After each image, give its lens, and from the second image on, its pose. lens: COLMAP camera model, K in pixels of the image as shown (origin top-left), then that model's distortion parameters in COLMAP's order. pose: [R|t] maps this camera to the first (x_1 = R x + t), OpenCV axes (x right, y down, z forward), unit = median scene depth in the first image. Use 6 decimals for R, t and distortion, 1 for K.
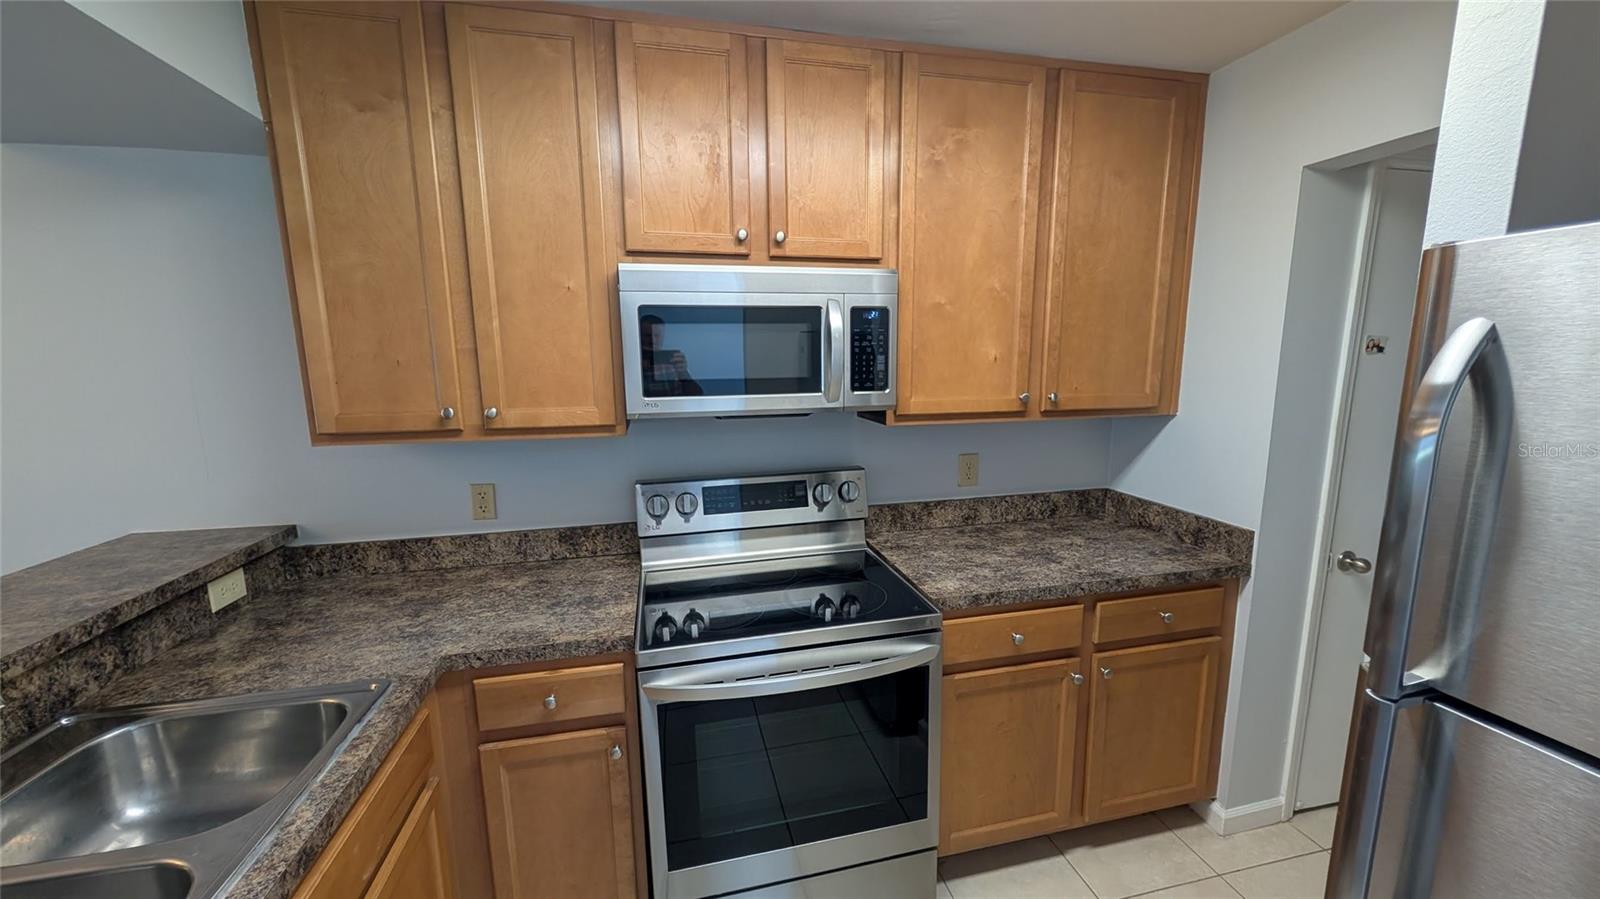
lens RADIAL K [[600.7, 0, 797.3], [0, 600.7, 455.3], [0, 0, 1]] dist [-0.000999, 0.000231]
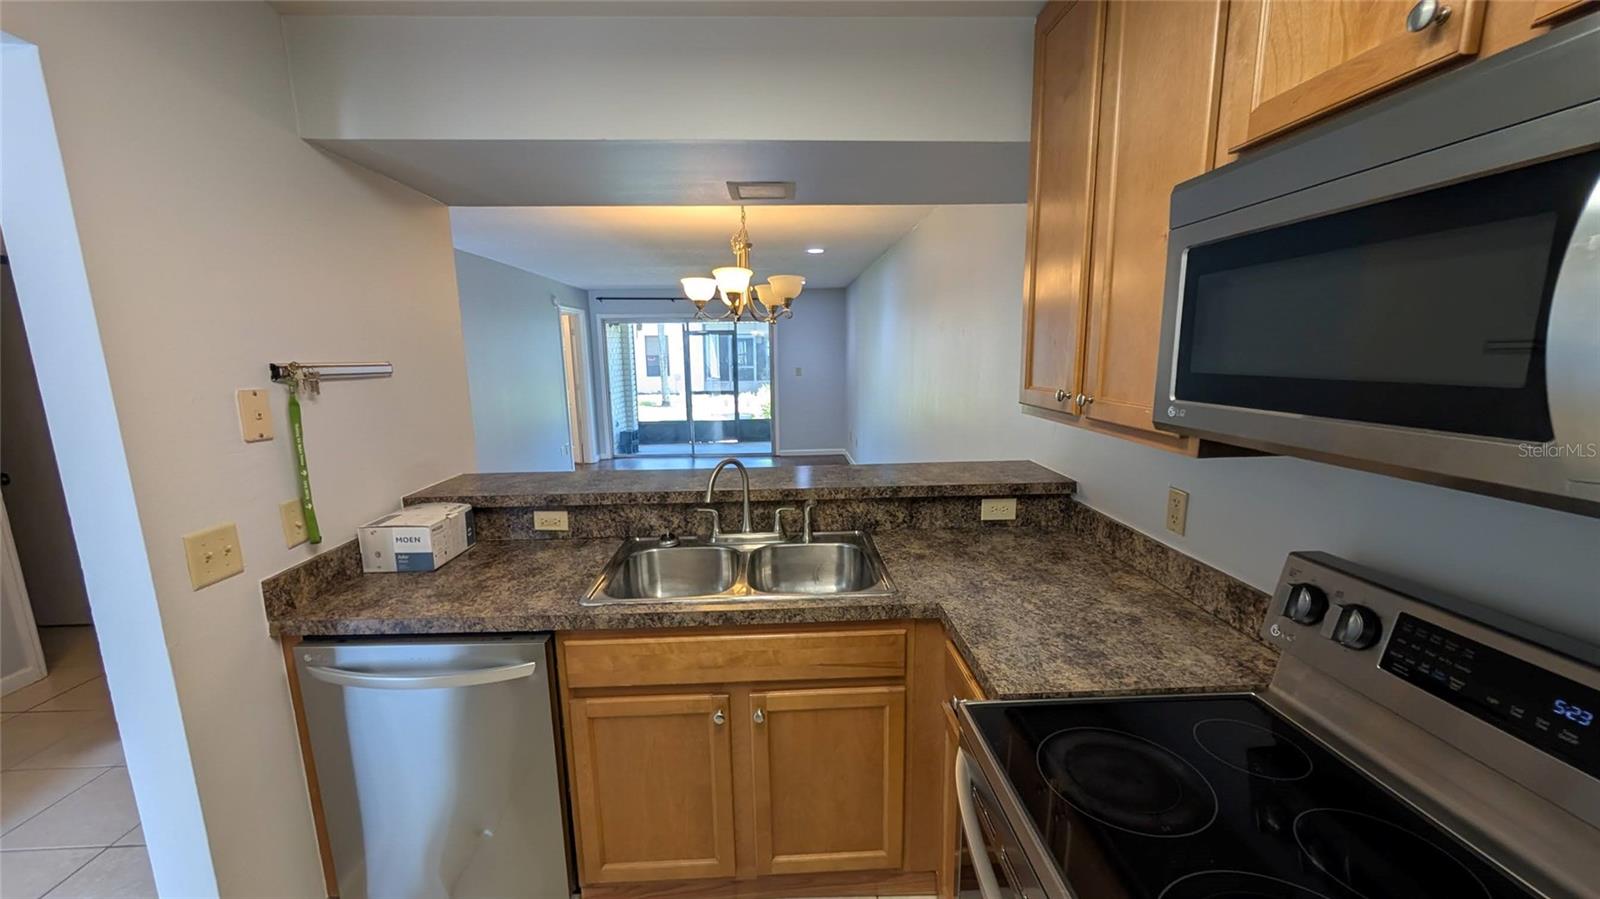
lens RADIAL K [[600.7, 0, 799.6], [0, 600.7, 451.1], [0, 0, 1]] dist [-0.000999, 0.000231]
pose [[-0.181373, 0.175319, -0.967661, 0.376540], [-0.139209, 0.969495, 0.201744, -0.102076], [0.973511, 0.171298, -0.151434, 0.647824]]
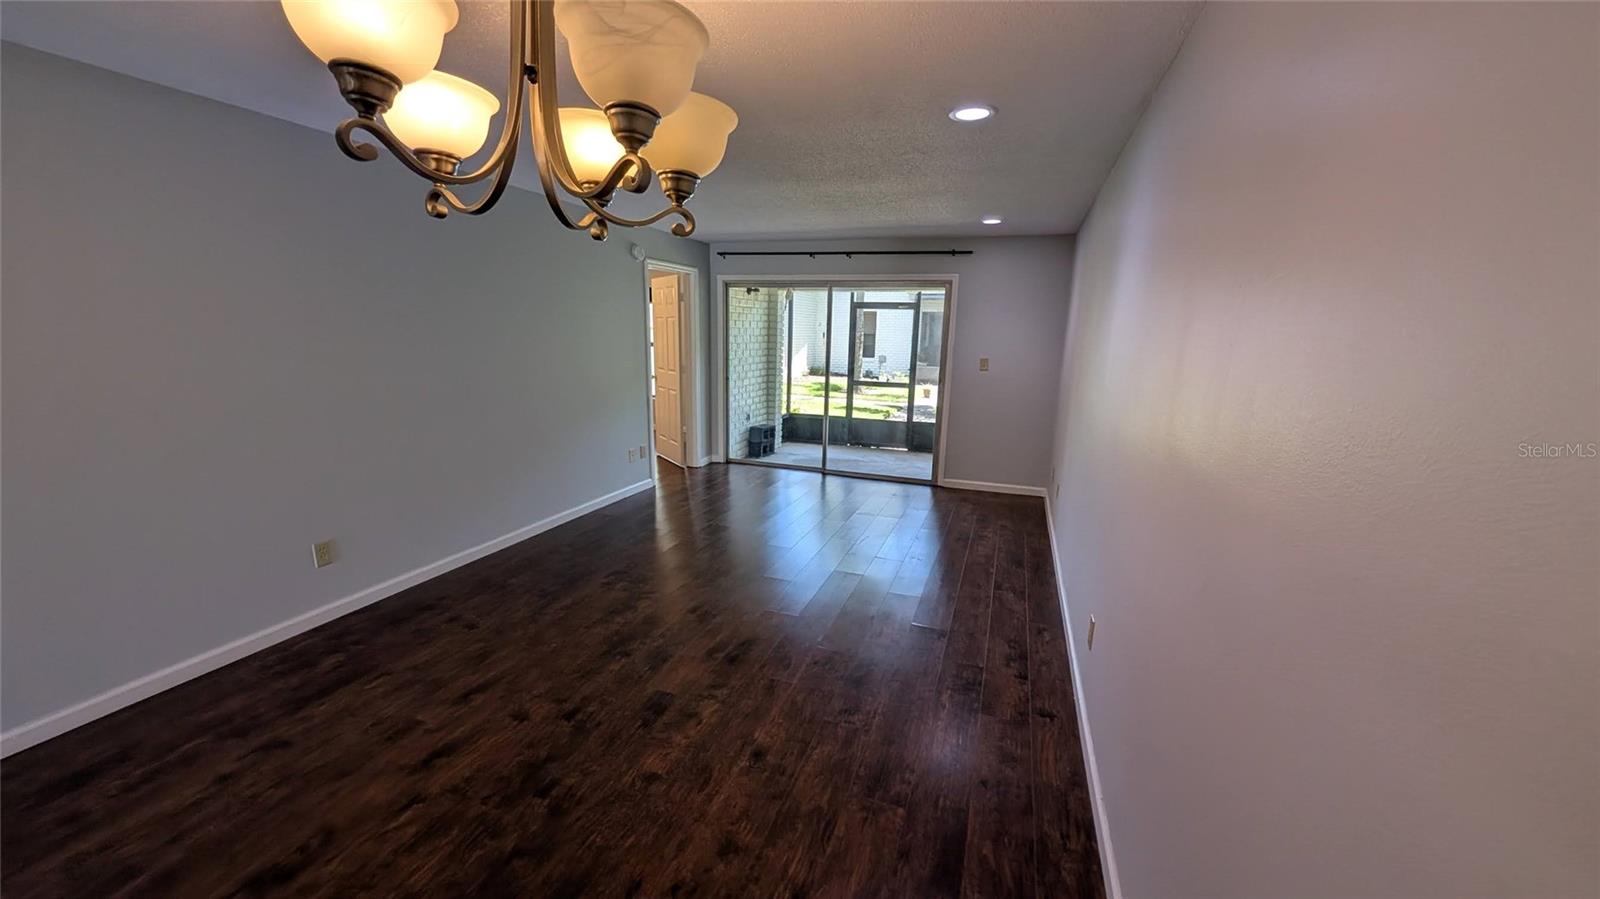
lens RADIAL K [[600.7, 0, 802.5], [0, 600.7, 455.2], [0, 0, 1]] dist [-0.000999, 0.000231]
pose [[-0.535429, 0.170775, -0.827135, -1.154522], [-0.151202, 0.944140, 0.292810, -0.082803], [0.830936, 0.281843, -0.479698, 0.662129]]
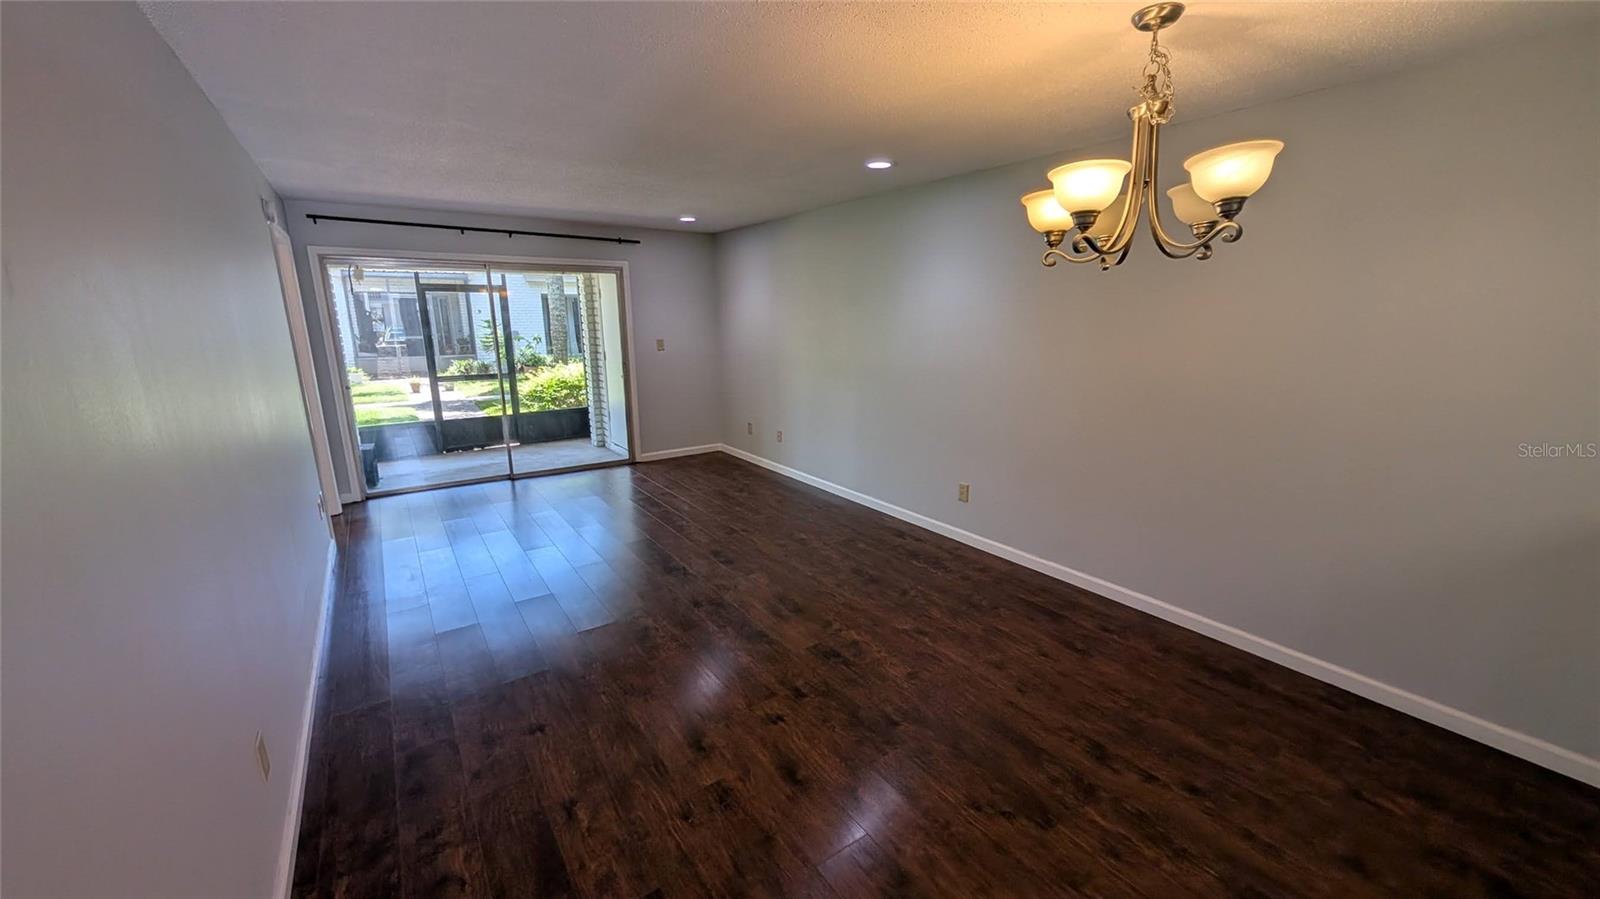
lens RADIAL K [[600.7, 0, 800.8], [0, 600.7, 450.7], [0, 0, 1]] dist [-0.000999, 0.000231]
pose [[0.371513, 0.213875, -0.903457, -0.750526], [-0.147045, 0.974377, 0.170197, 0.133561], [0.916709, 0.069619, 0.393443, -0.787956]]
